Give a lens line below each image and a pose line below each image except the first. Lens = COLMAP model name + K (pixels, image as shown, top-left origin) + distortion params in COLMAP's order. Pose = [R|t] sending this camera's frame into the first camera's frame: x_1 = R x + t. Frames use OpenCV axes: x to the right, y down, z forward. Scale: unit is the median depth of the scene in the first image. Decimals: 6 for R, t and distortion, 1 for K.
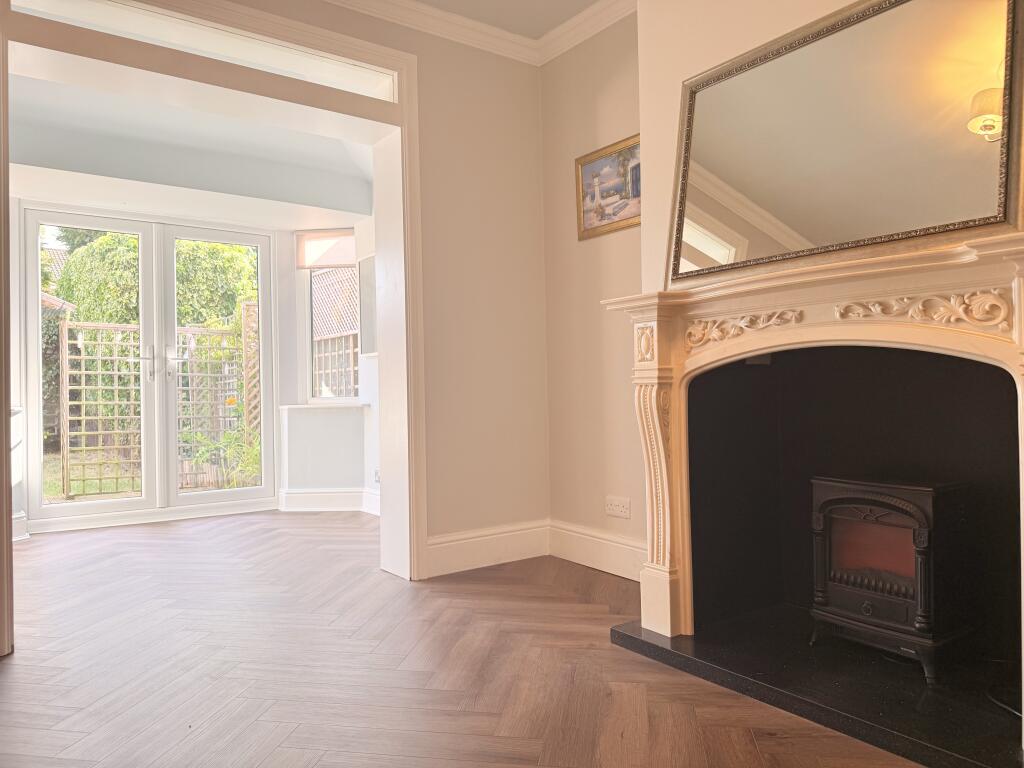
lens RADIAL K [[732.3, 0, 508.8], [0, 732.3, 386.2], [0, 0, 1]] dist [0.073099, -0.100299]
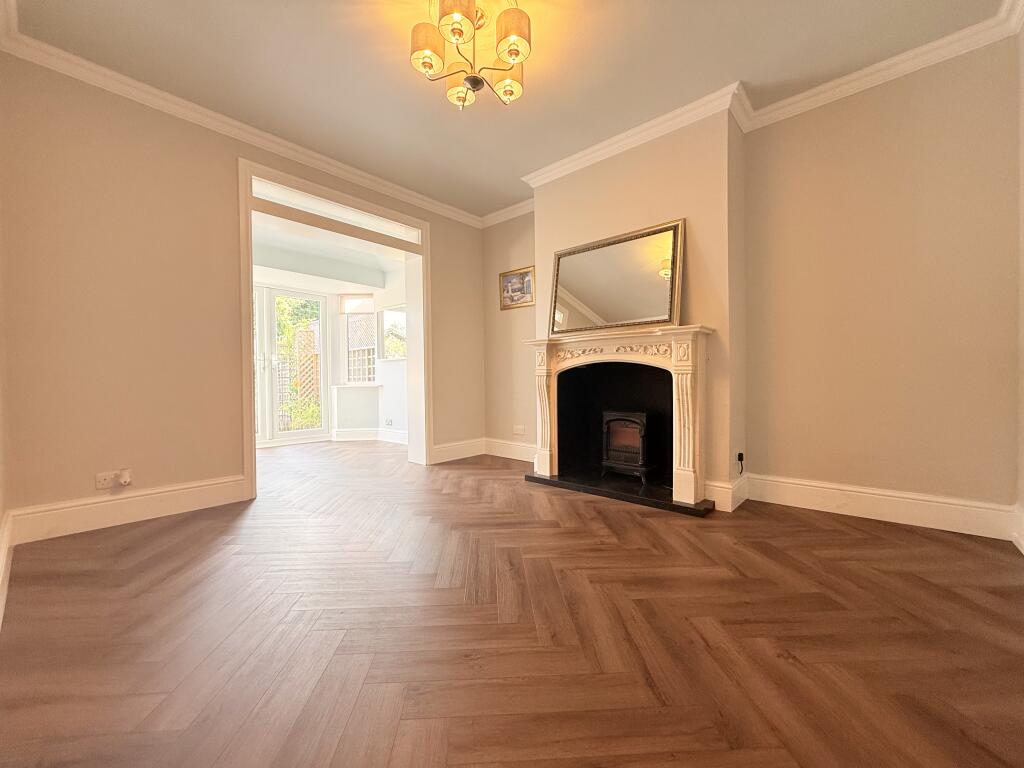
lens RADIAL K [[403.1, 0, 512.0], [0, 403.1, 384.0], [0, 0, 1]] dist [-0.002901, -0.000266]
pose [[0.977924, 0.004492, 0.208912, -0.185259], [-0.007834, 0.999854, 0.015175, 0.005619], [-0.208813, -0.016477, 0.977817, -0.291924]]
